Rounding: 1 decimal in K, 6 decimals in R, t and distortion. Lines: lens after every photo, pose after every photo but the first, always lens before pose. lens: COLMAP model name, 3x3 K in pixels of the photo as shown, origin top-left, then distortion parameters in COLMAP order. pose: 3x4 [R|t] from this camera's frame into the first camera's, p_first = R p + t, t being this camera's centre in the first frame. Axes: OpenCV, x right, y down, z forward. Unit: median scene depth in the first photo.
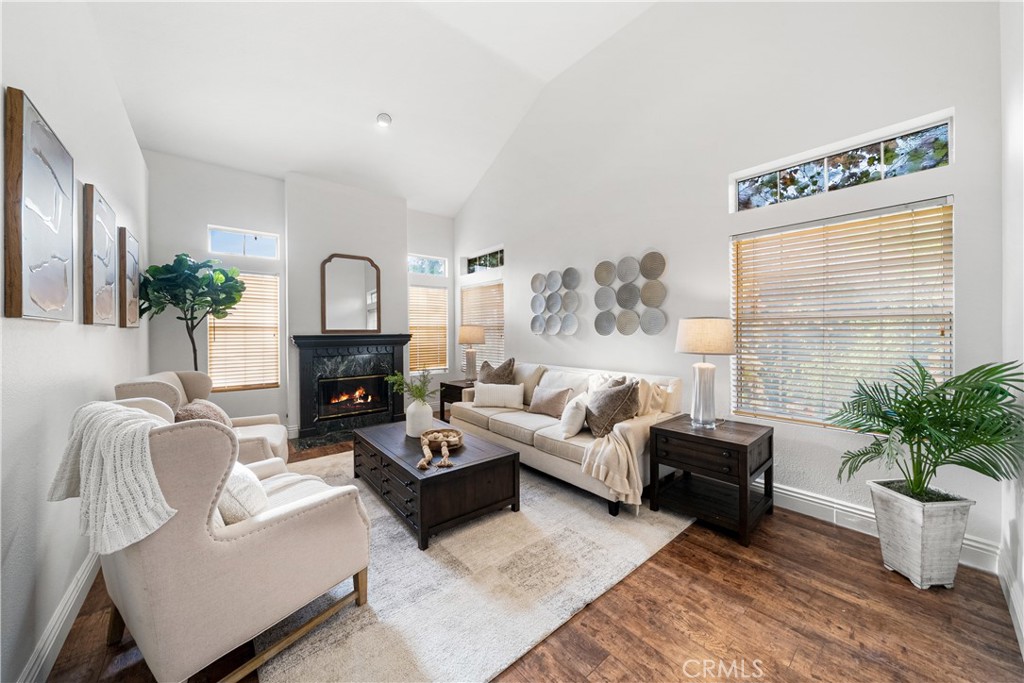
lens RADIAL K [[360.8, 0, 505.5], [0, 360.8, 333.7], [0, 0, 1]] dist [-0.000568, -0.000031]
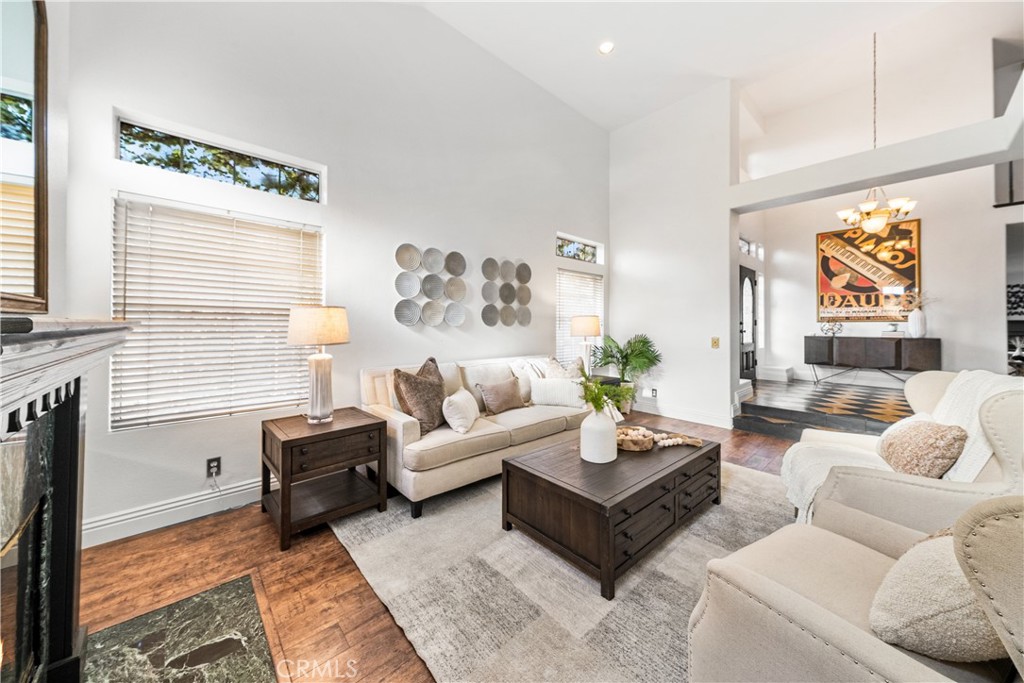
lens RADIAL K [[358.5, 0, 517.0], [0, 358.5, 318.8], [0, 0, 1]] dist [0.000143, -0.000007]
pose [[-0.057268, 0.019022, 0.998178, -0.713095], [-0.006365, 0.999791, -0.019418, 0.001333], [-0.998339, -0.007465, -0.057135, 0.877551]]
